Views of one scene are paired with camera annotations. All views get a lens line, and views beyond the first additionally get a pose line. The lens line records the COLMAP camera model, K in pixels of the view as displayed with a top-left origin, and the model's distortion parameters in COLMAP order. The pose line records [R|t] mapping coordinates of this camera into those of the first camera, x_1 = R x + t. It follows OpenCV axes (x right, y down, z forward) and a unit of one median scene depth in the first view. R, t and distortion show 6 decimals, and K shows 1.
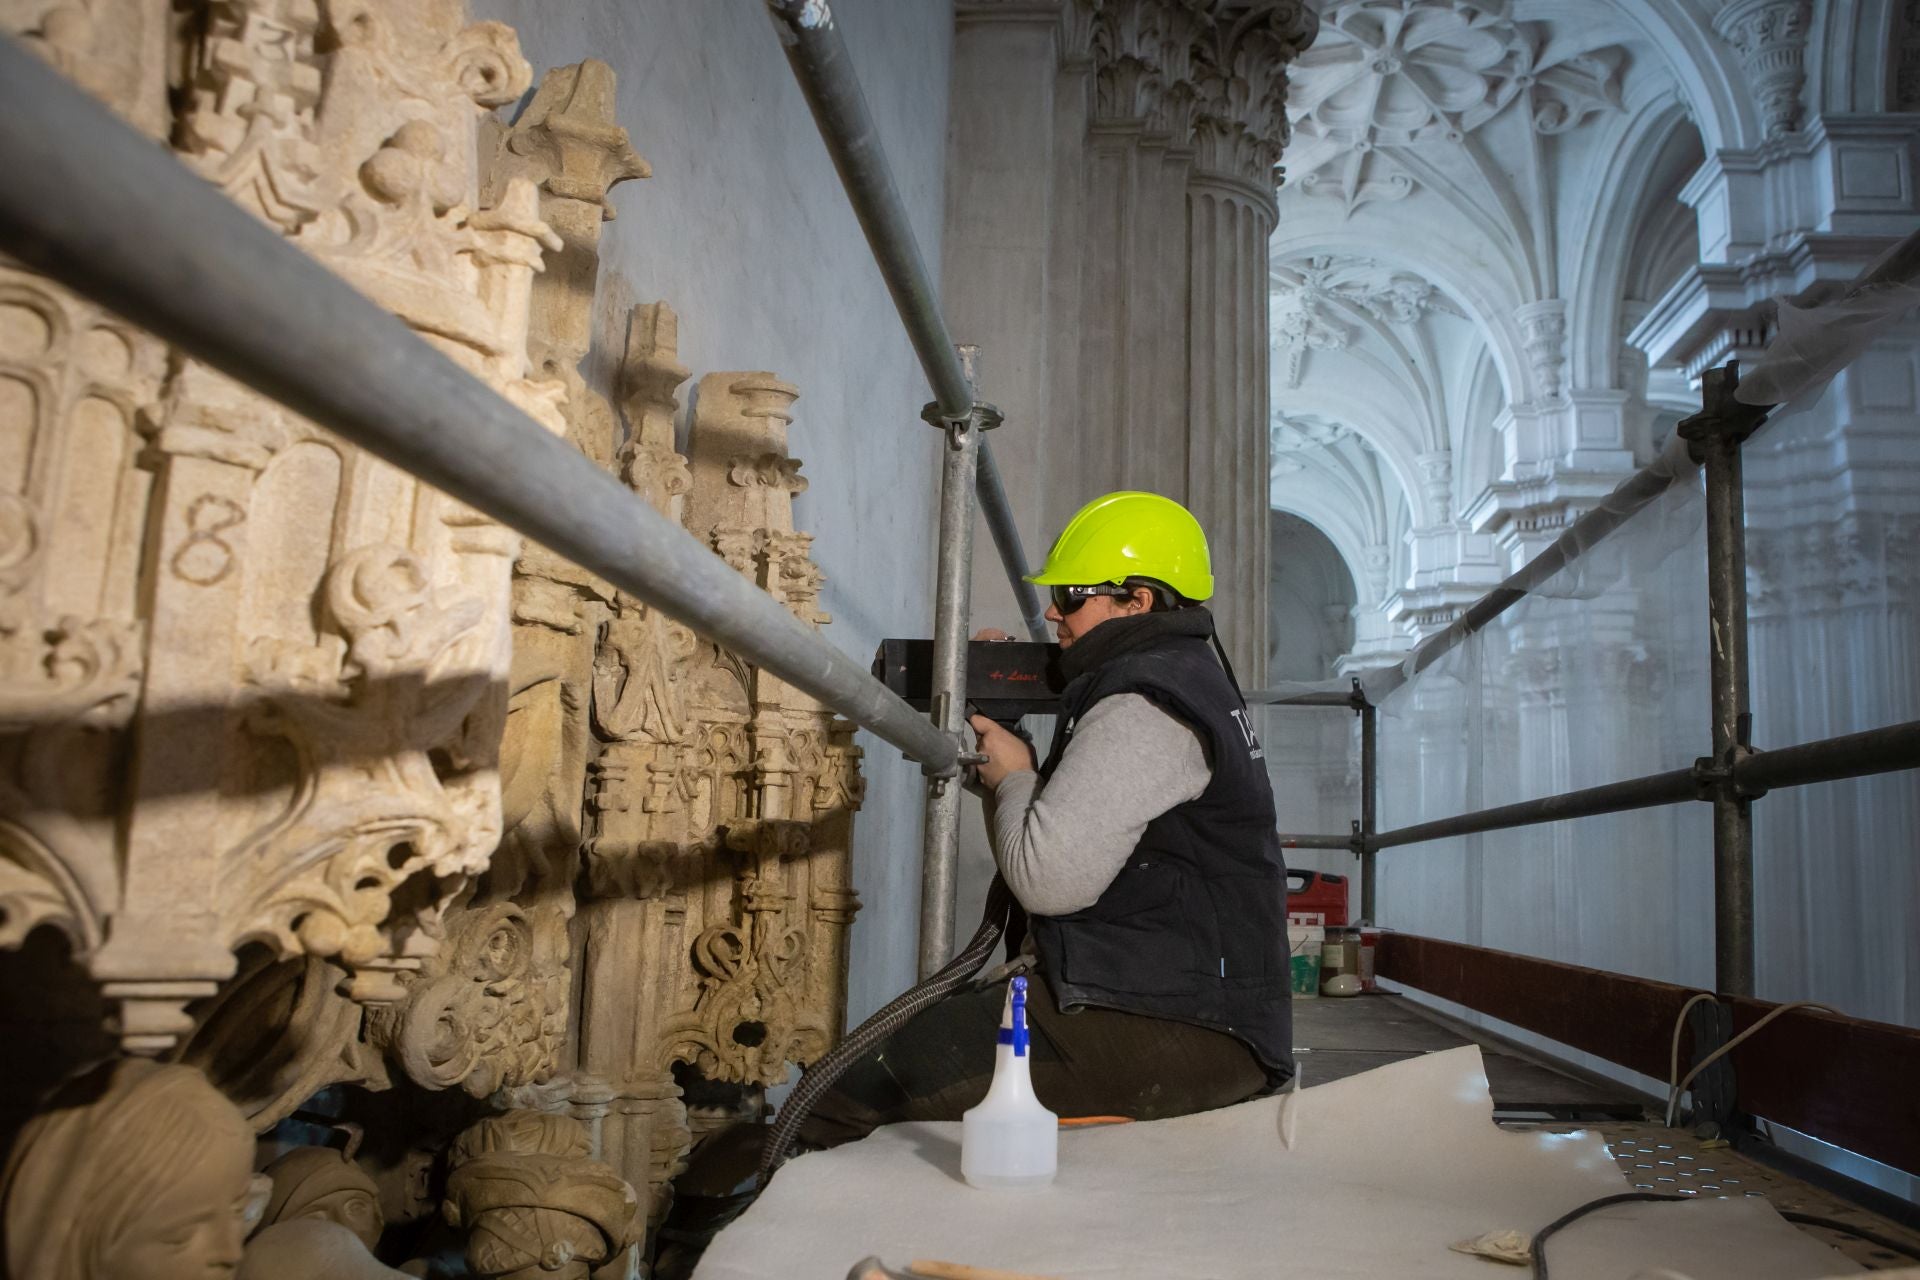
lens RADIAL K [[1442.8, 0, 1025.3], [0, 1442.8, 673.0], [0, 0, 1]] dist [-0.104313, 0.076853]
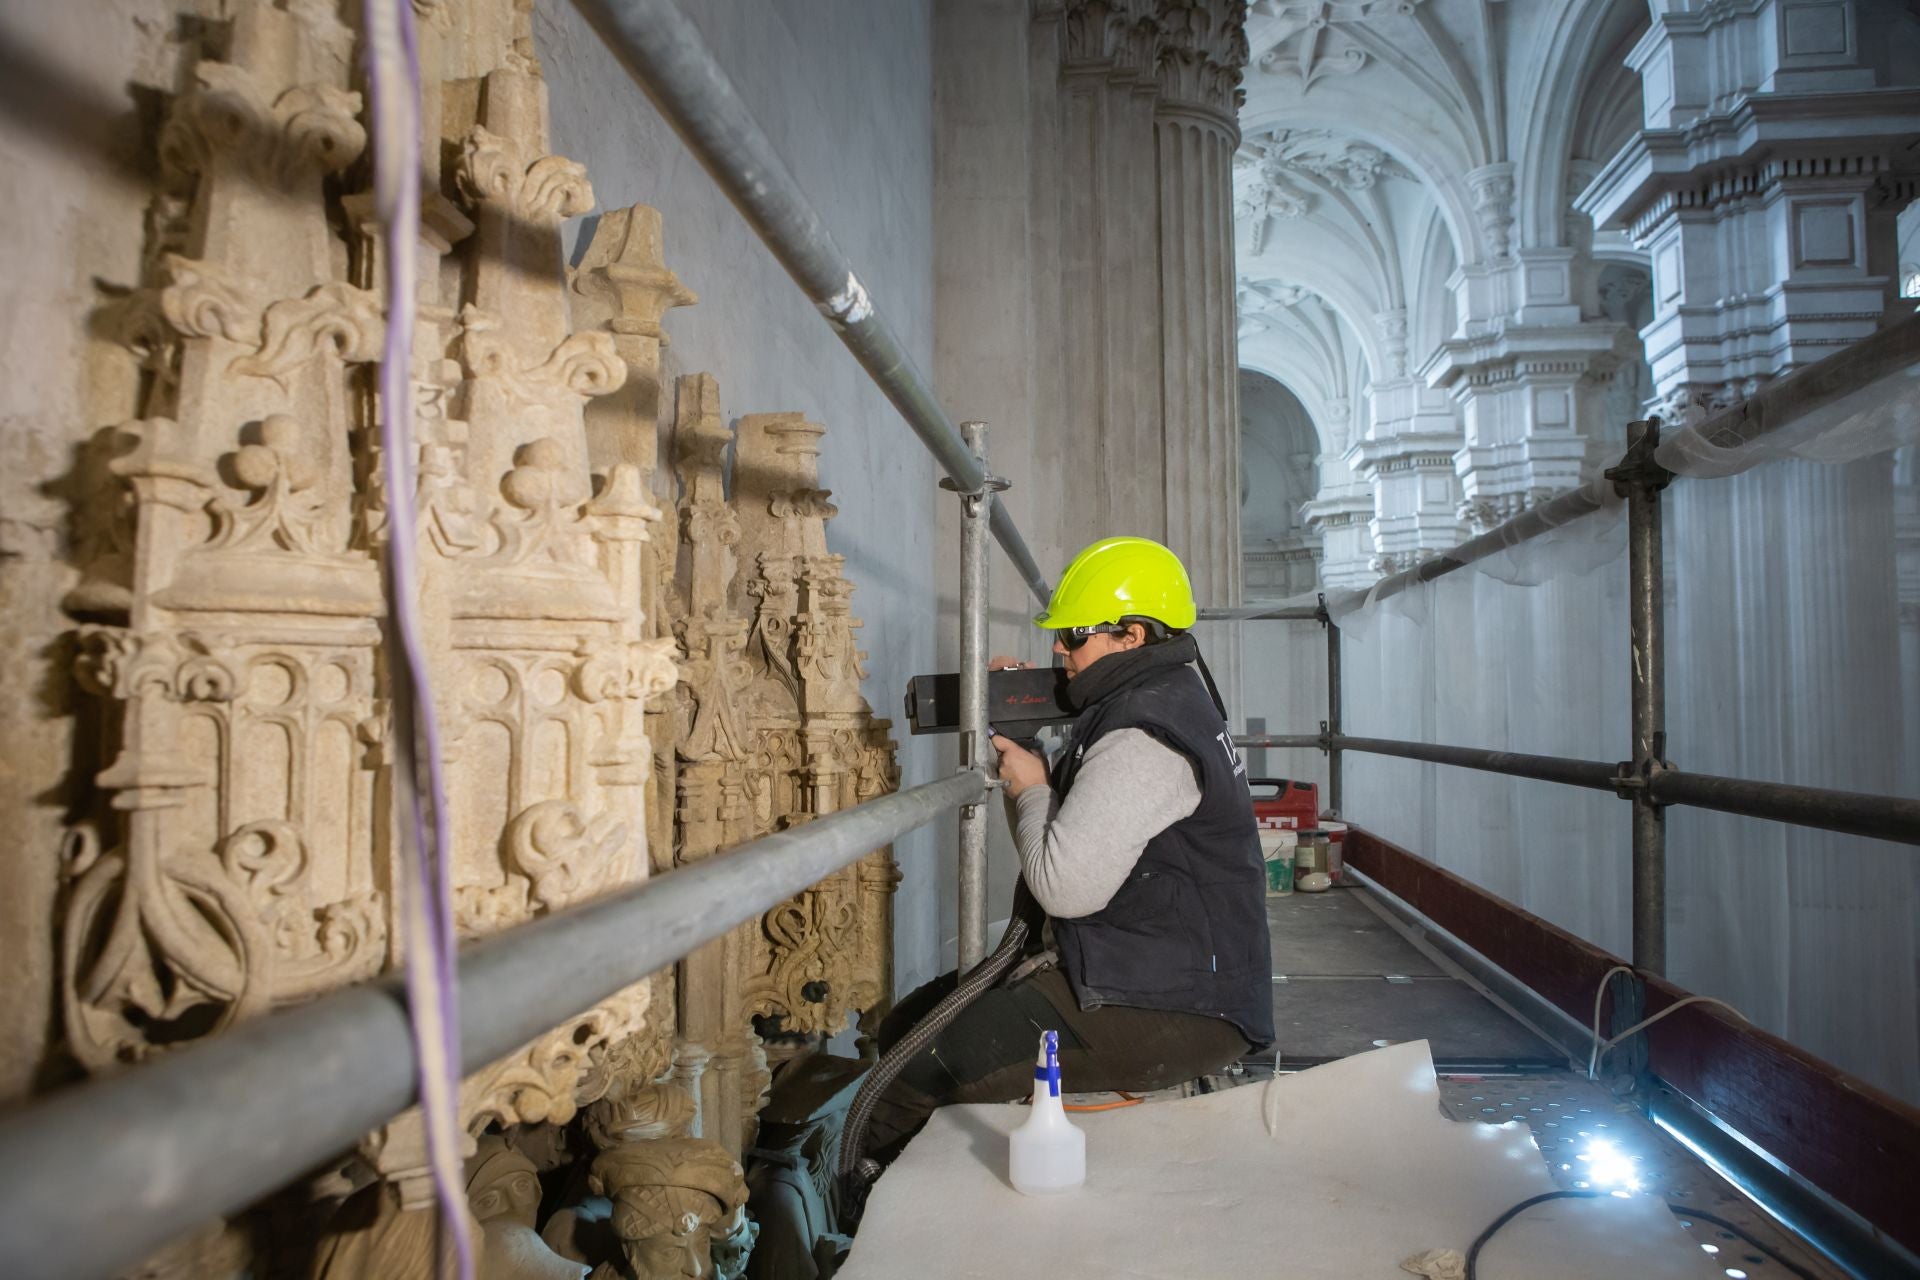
lens RADIAL K [[1316.5, 0, 958.0], [0, 1316.5, 650.5], [0, 0, 1]] dist [-0.100772, 0.070153]
pose [[0.998195, -0.037263, -0.047099, -0.010285], [0.041631, 0.994563, 0.095449, -0.118972], [0.043286, -0.097238, 0.994319, -0.049744]]
